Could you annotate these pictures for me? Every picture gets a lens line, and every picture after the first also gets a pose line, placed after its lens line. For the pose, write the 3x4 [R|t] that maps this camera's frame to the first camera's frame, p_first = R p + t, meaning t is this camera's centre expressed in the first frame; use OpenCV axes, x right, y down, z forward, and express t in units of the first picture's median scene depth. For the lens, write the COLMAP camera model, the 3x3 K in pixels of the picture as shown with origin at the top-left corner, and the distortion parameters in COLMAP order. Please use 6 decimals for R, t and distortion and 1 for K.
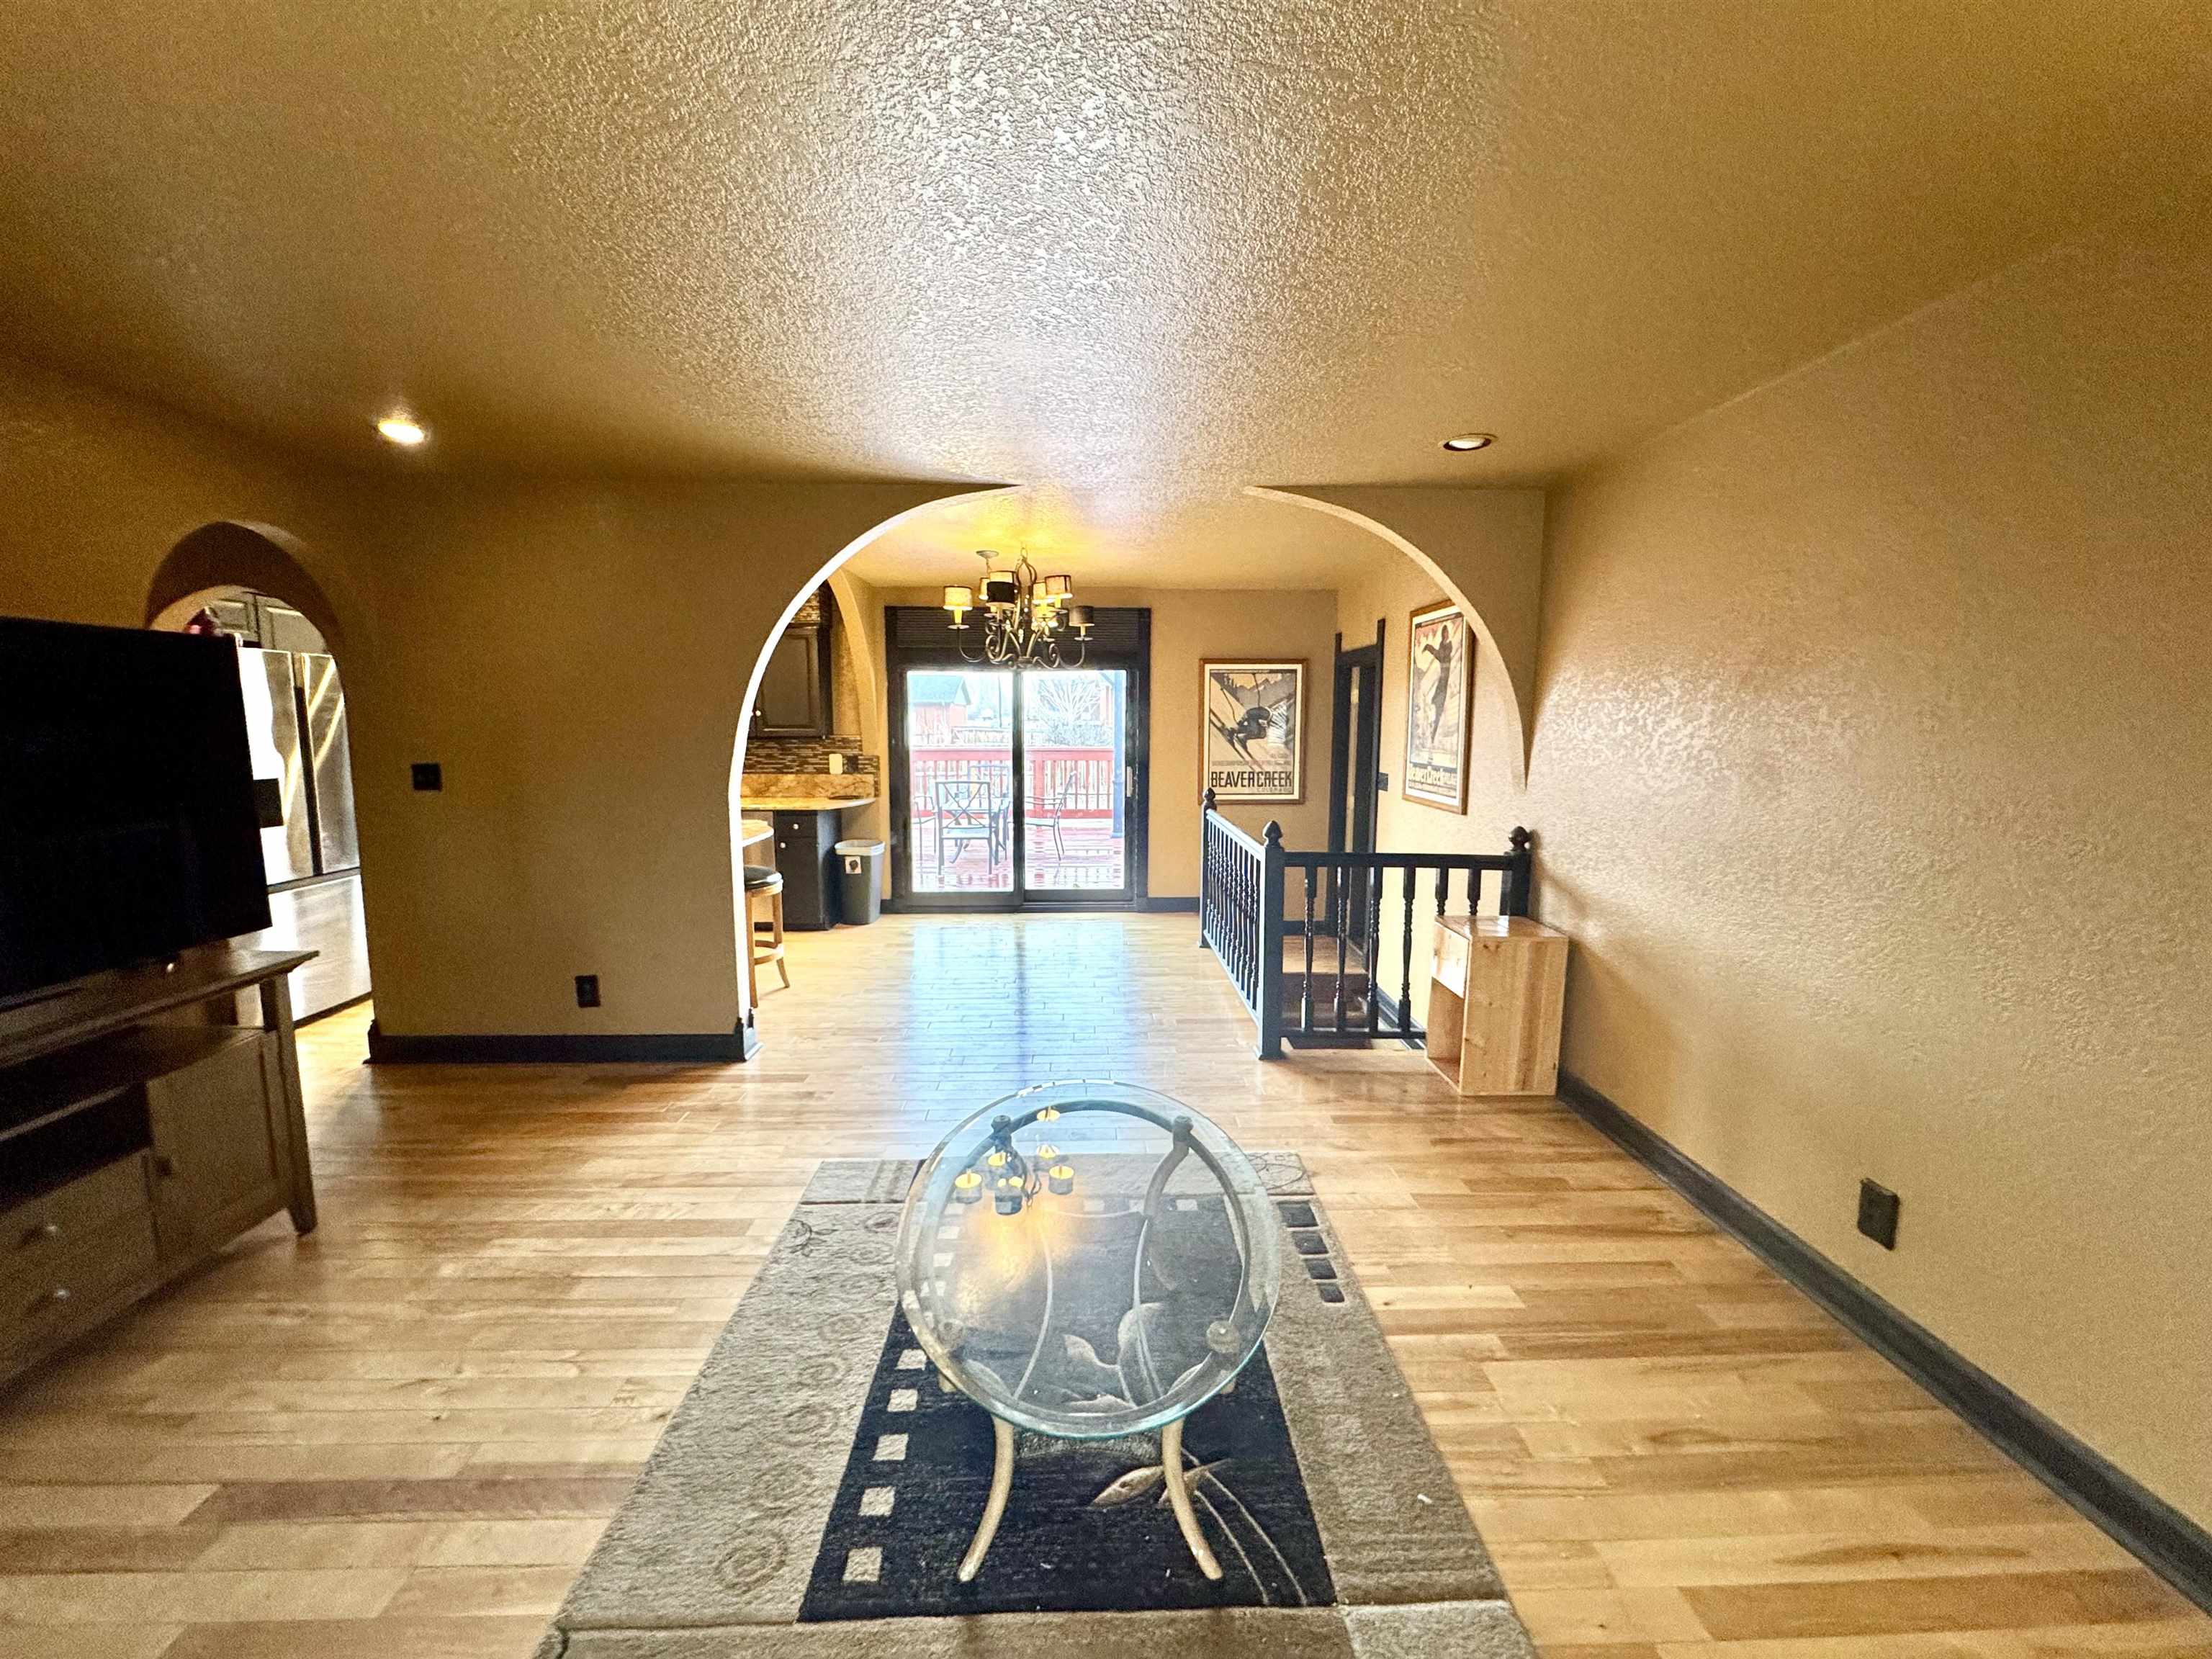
lens RADIAL K [[879.0, 0, 1106.4], [0, 879.0, 827.9], [0, 0, 1]] dist [-0.003559, 0.000115]
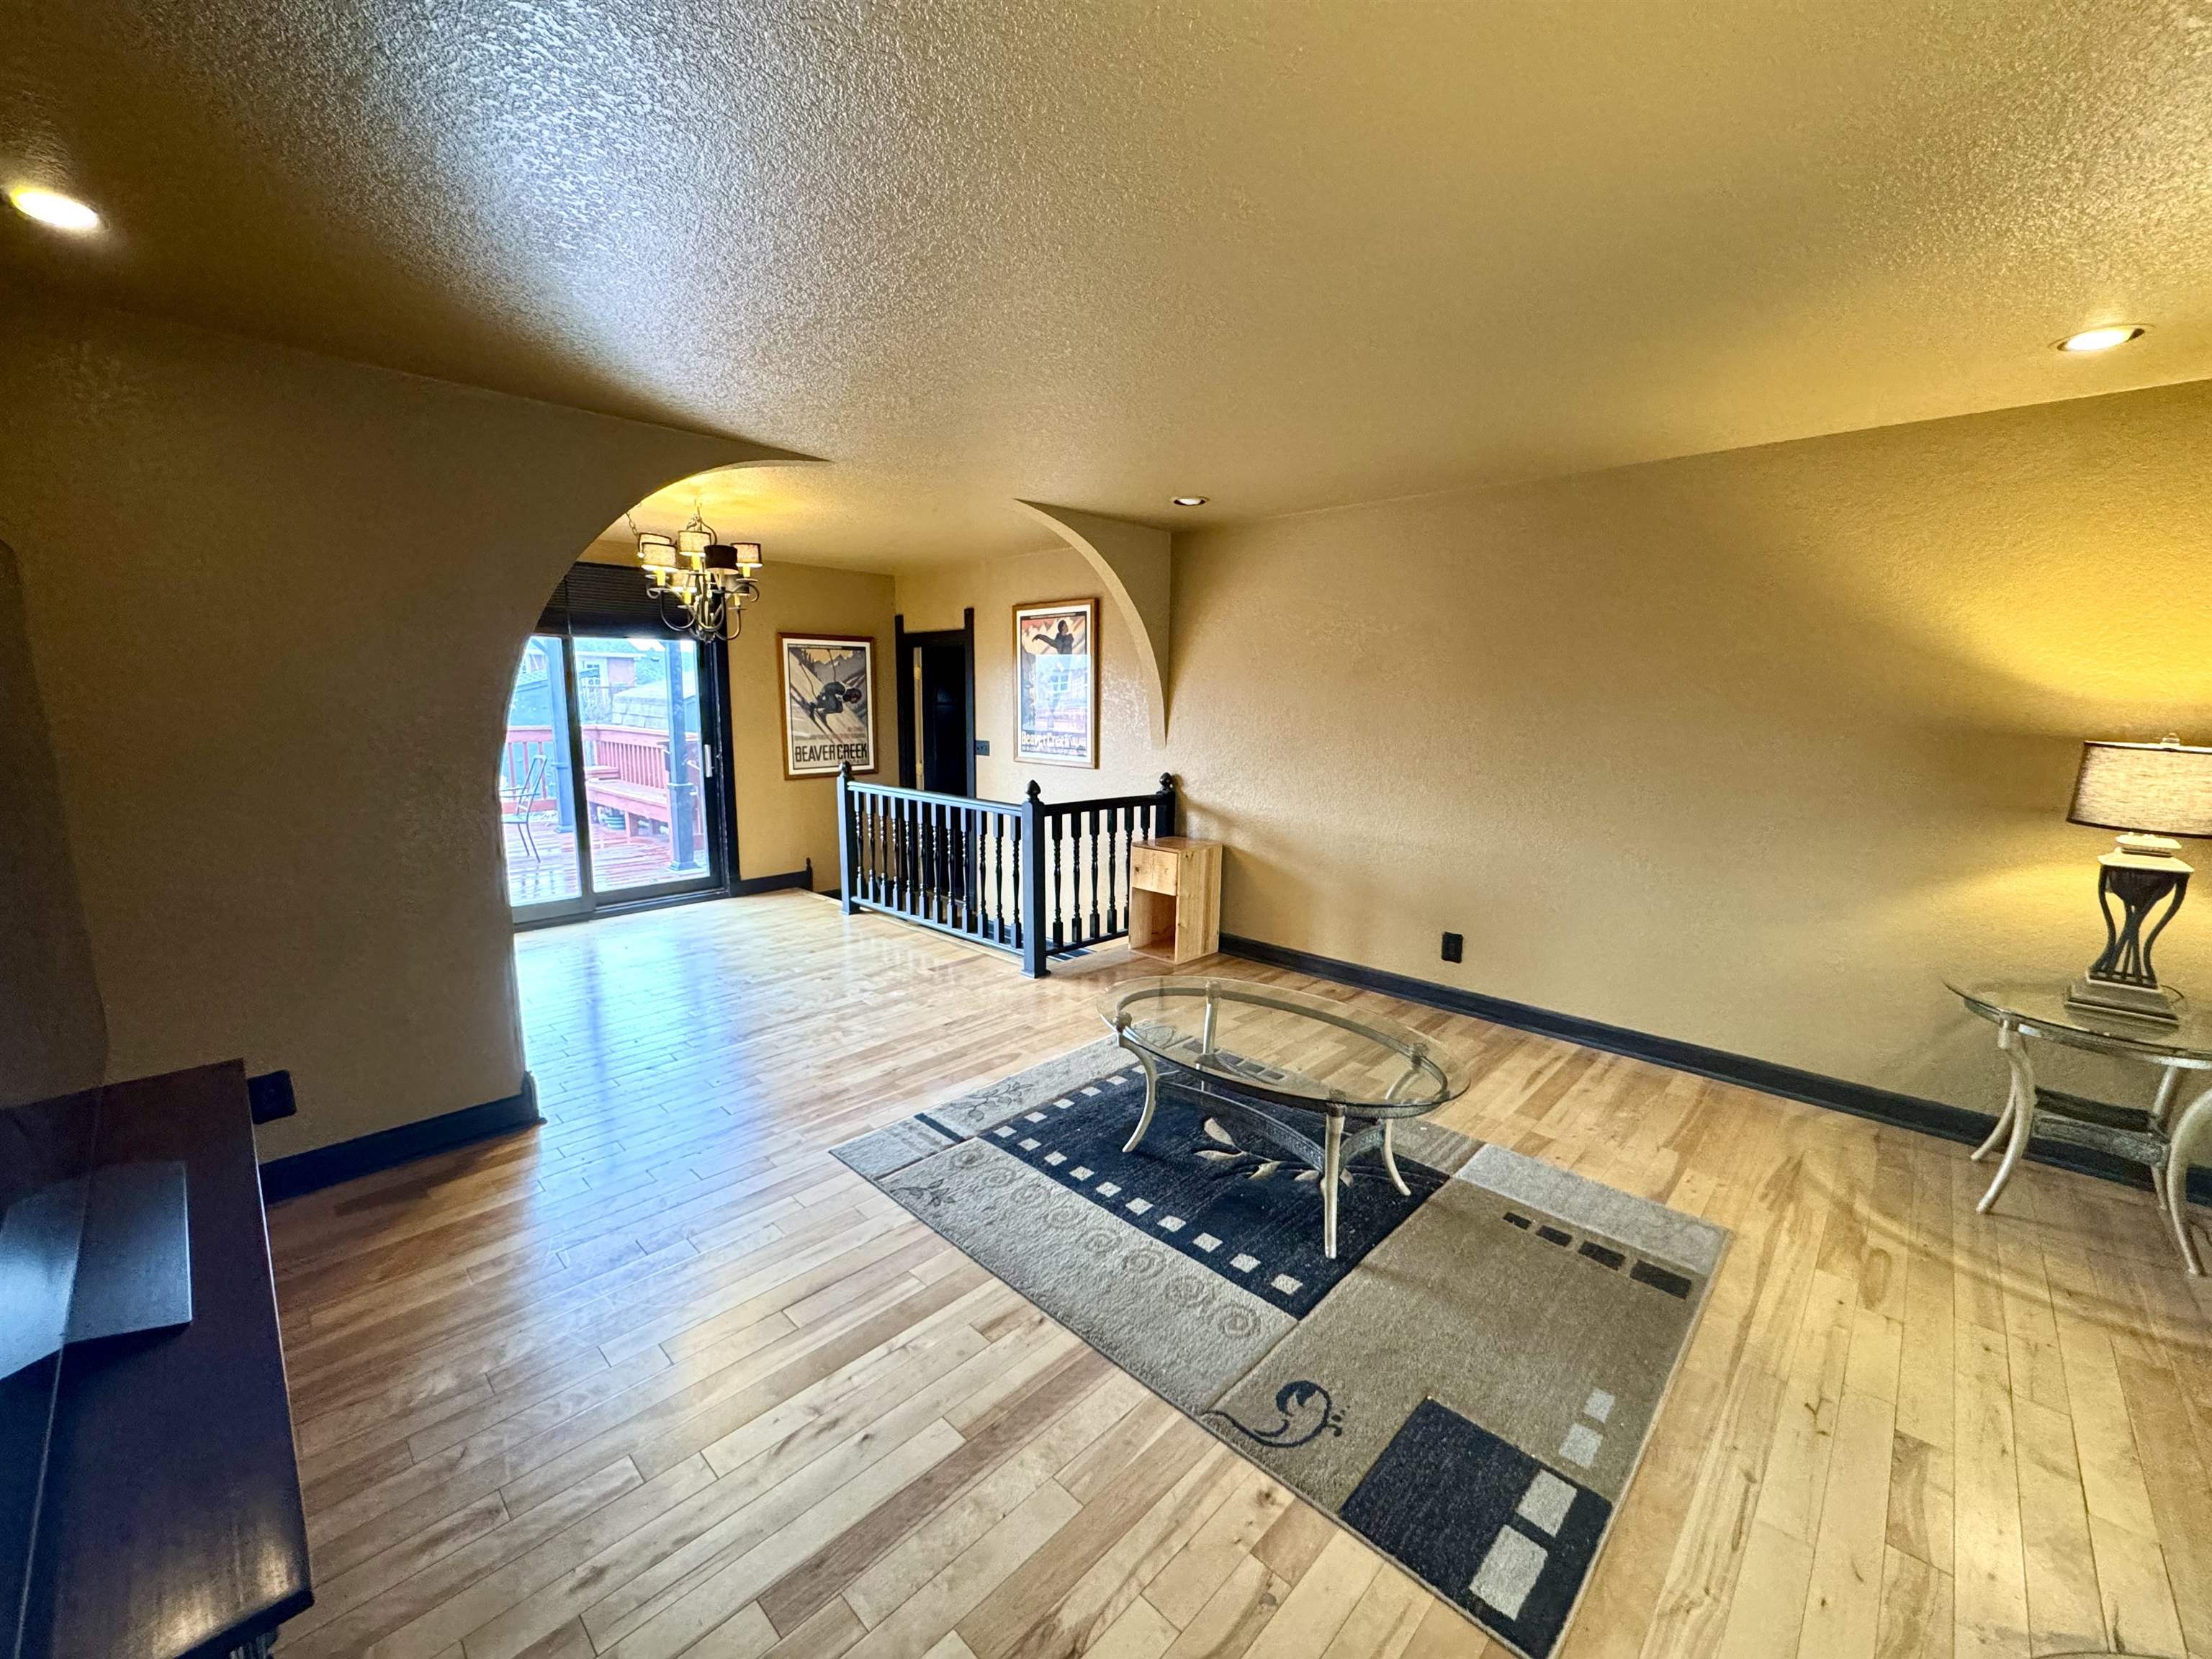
lens RADIAL K [[879.0, 0, 1106.9], [0, 879.0, 826.3], [0, 0, 1]] dist [-0.003559, 0.000115]
pose [[0.712662, -0.101404, 0.694140, -0.440481], [0.081959, 0.994757, 0.061174, -0.007798], [-0.696703, 0.013294, 0.717236, 0.048745]]
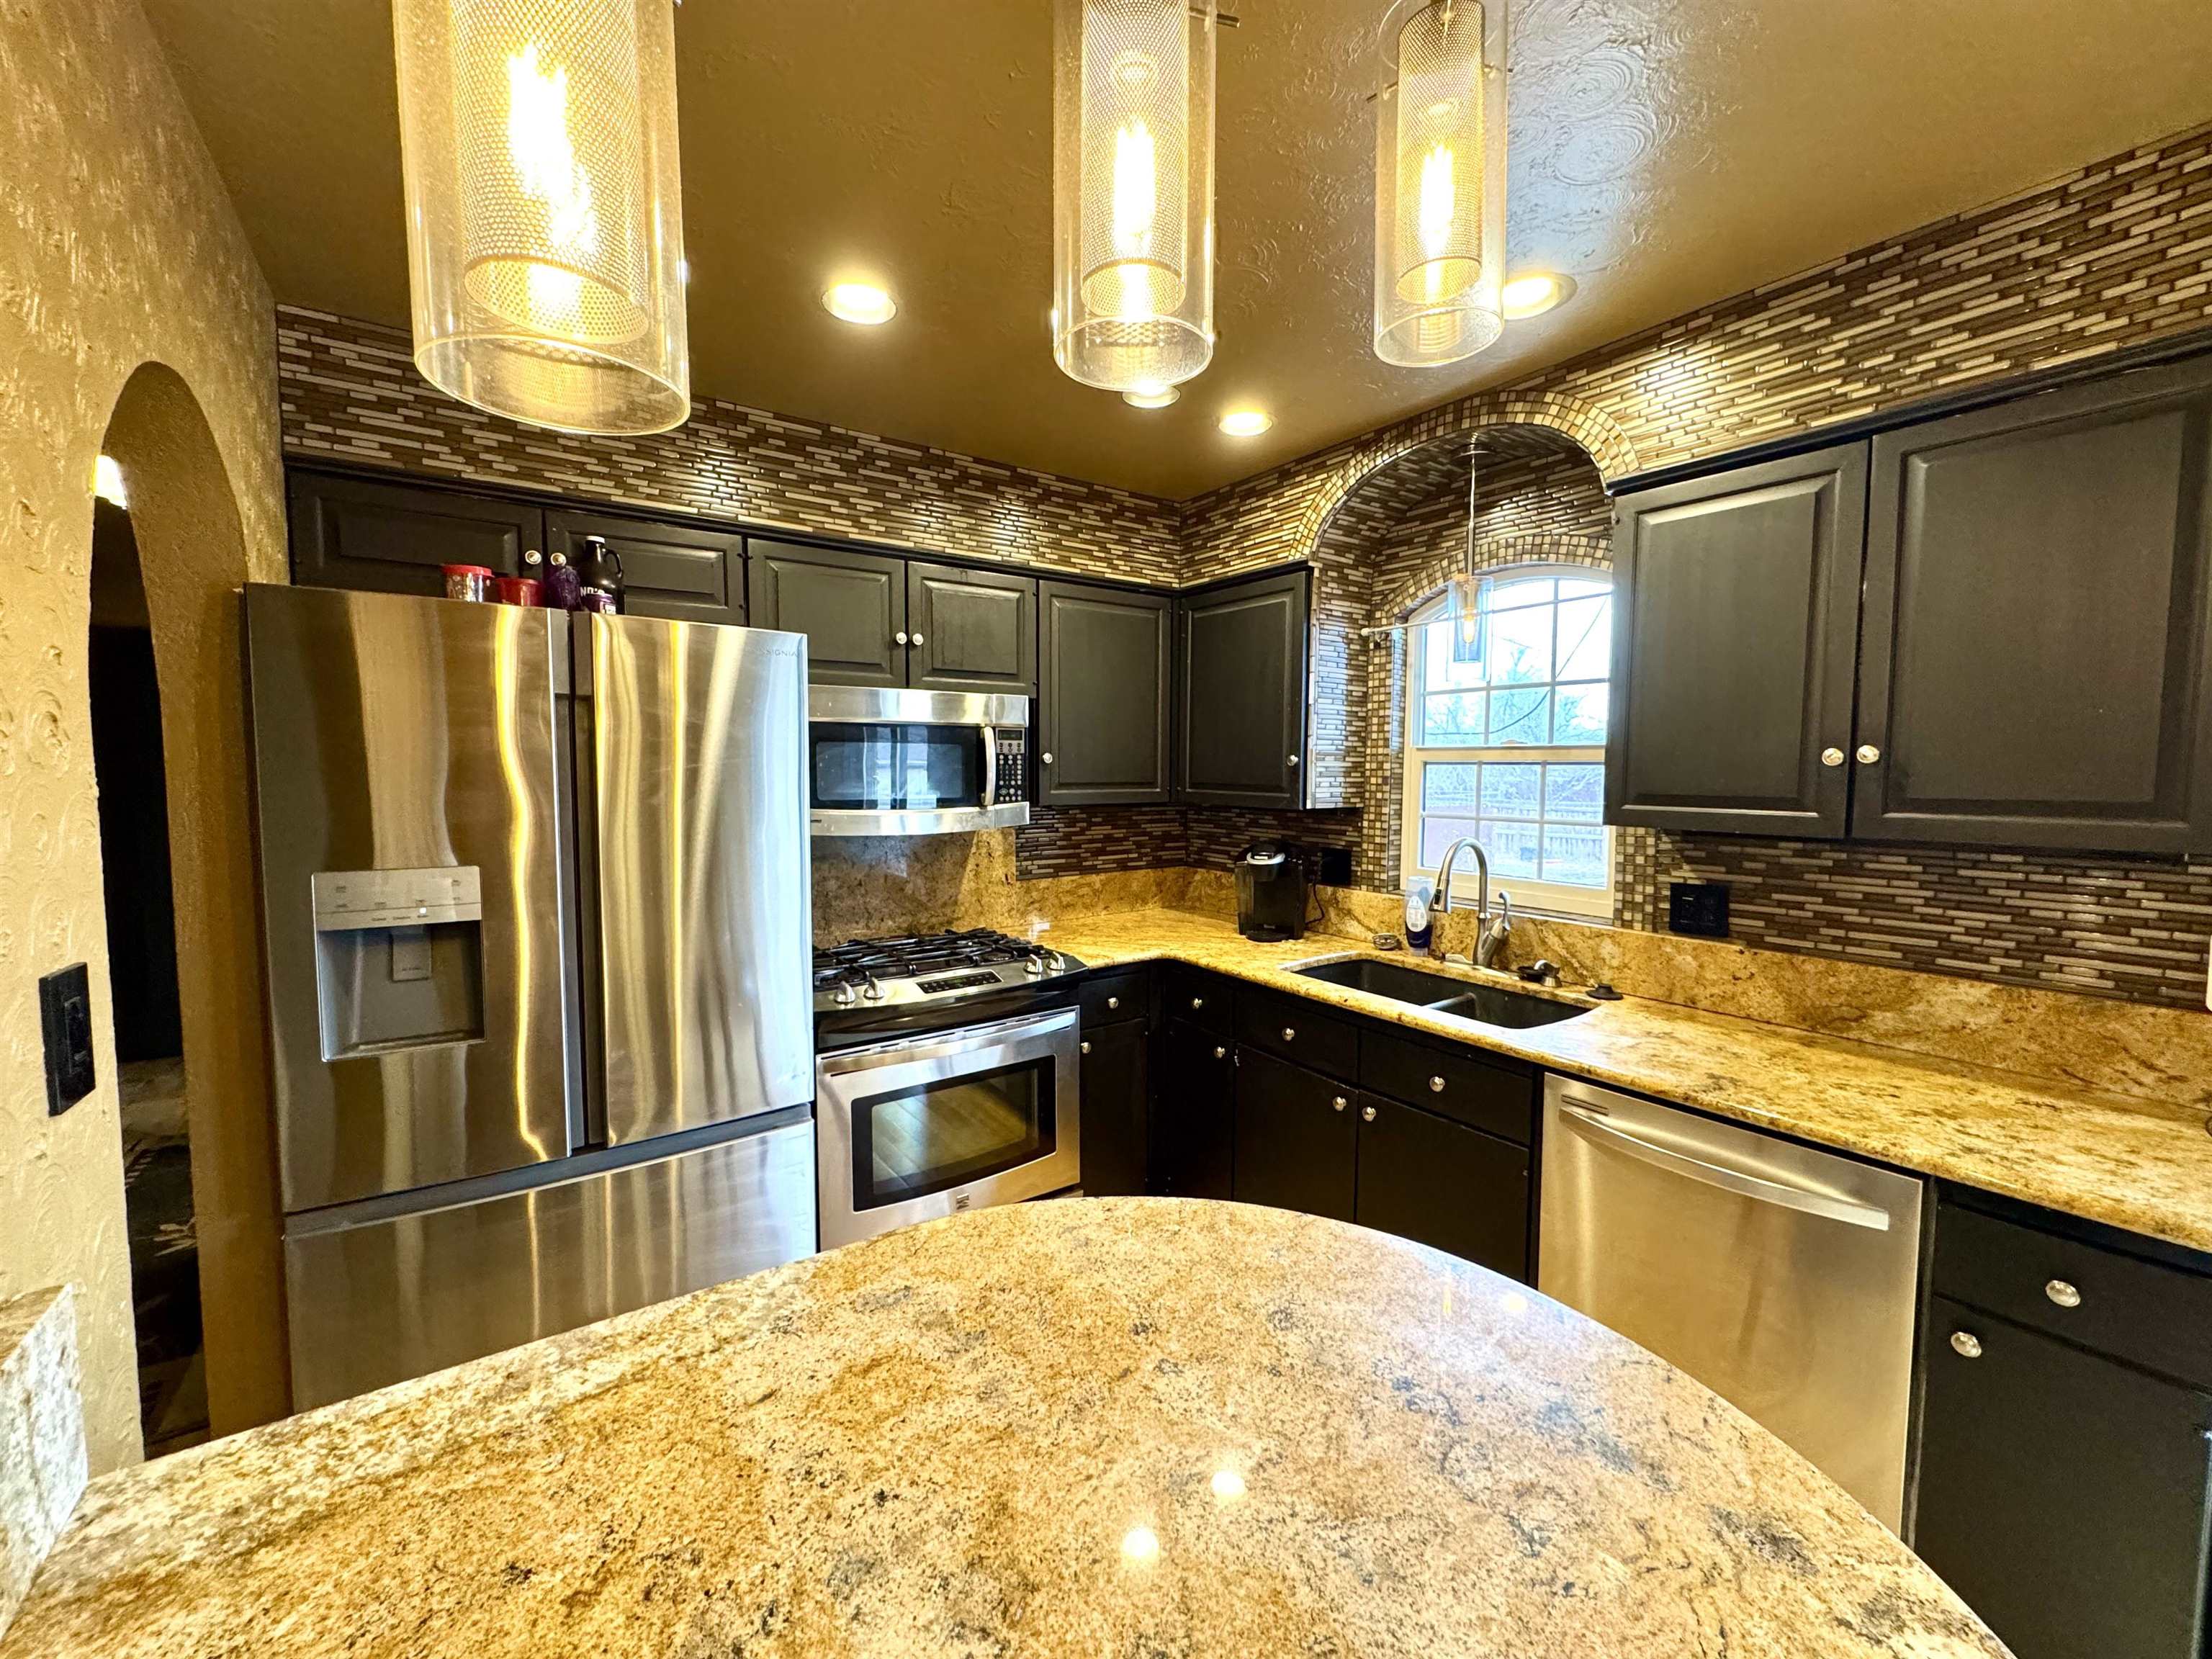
lens RADIAL K [[879.0, 0, 1105.0], [0, 879.0, 827.4], [0, 0, 1]] dist [-0.003559, 0.000115]
pose [[0.549260, 0.054115, -0.833897, -0.372591], [-0.103641, 0.994608, -0.003720, -0.103600], [0.829199, 0.088469, 0.551907, 0.823540]]
